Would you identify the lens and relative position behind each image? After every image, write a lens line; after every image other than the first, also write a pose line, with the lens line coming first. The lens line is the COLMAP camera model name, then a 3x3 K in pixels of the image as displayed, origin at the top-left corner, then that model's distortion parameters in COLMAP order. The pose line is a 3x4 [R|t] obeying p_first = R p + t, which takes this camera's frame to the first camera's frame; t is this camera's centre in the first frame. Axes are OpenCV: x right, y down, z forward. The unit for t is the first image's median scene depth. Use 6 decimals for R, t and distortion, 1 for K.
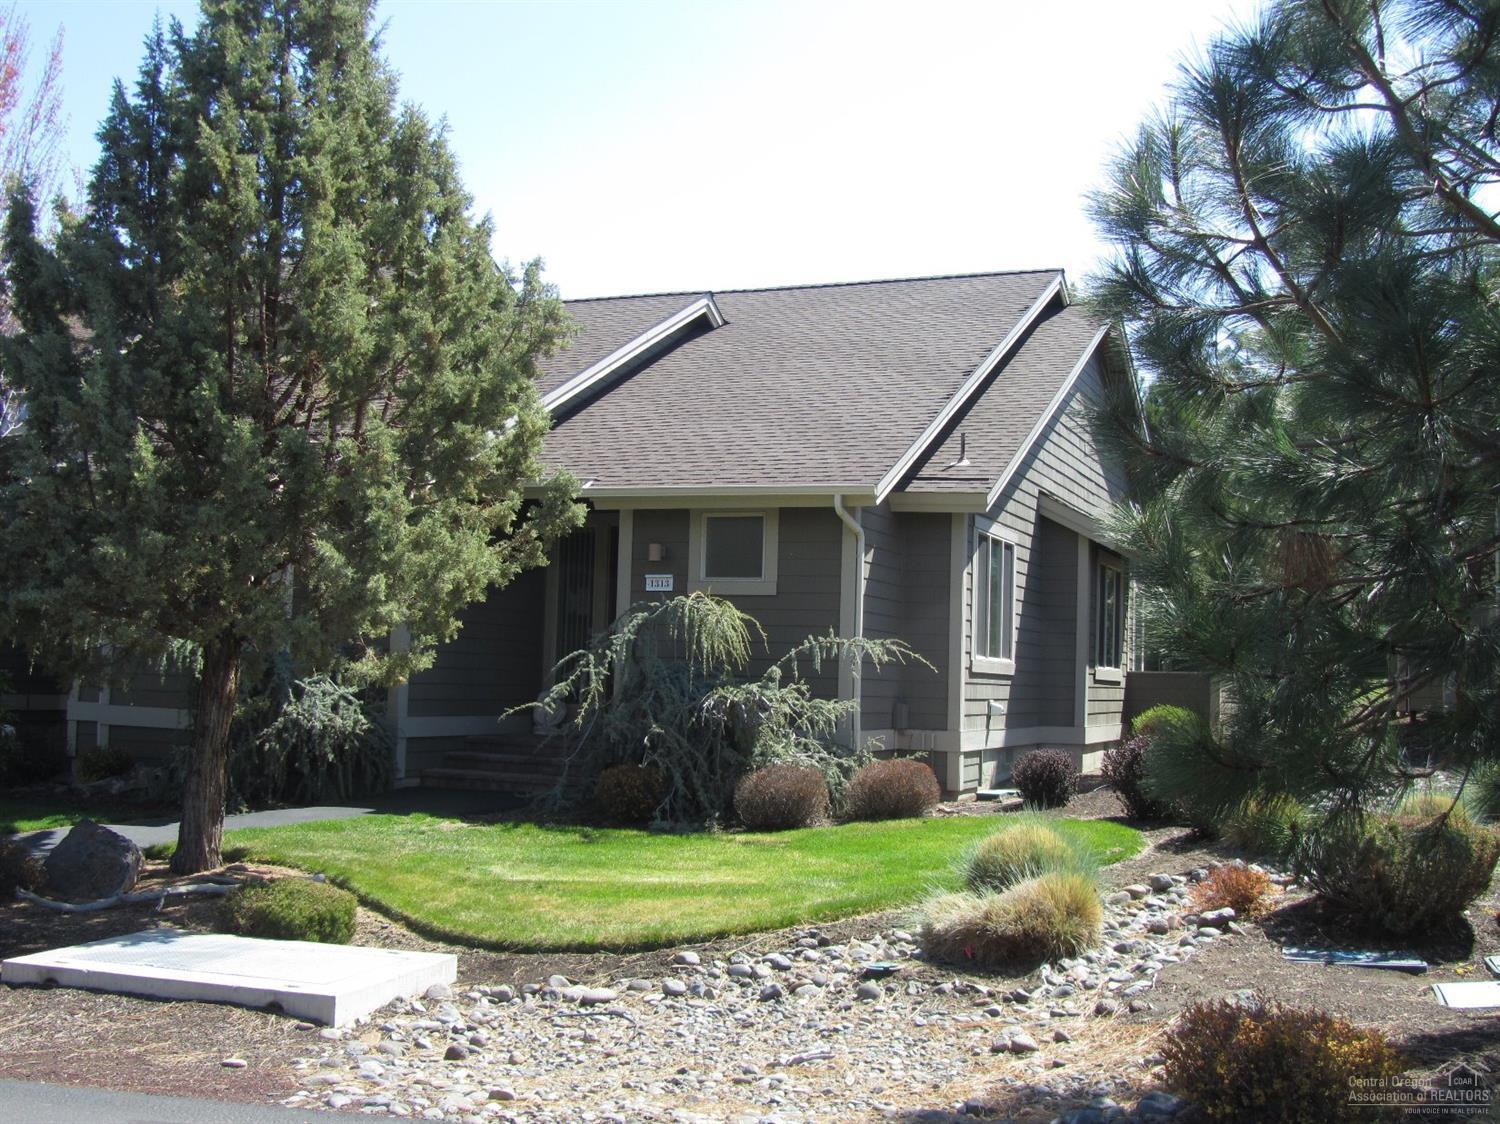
lens RADIAL K [[1662.0, 0, 750.0], [0, 1662.0, 562.0], [0, 0, 1]] dist [-0.011150, -0.006068]
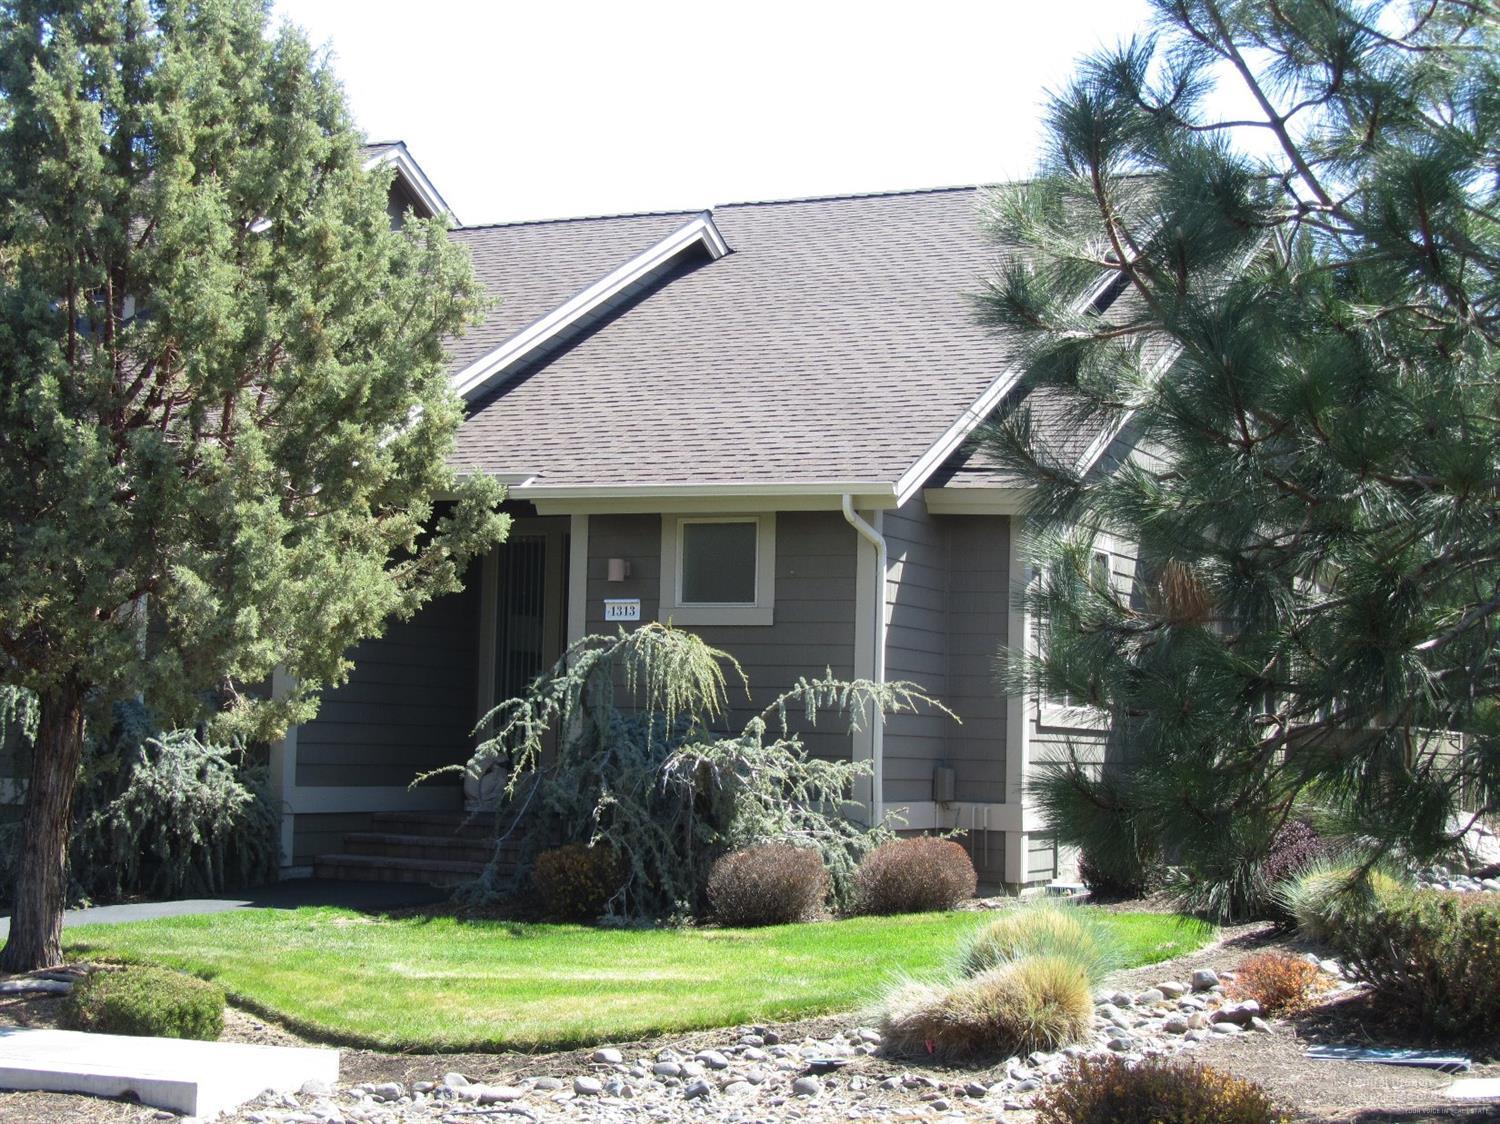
lens RADIAL K [[2643.5, 0, 750.0], [0, 2643.5, 562.0], [0, 0, 1]] dist [0.011351, 0.073256]
pose [[0.999045, -0.005669, -0.043325, 0.076978], [0.005655, 0.999984, -0.000452, -0.011591], [0.043327, 0.000206, 0.999061, -0.285592]]
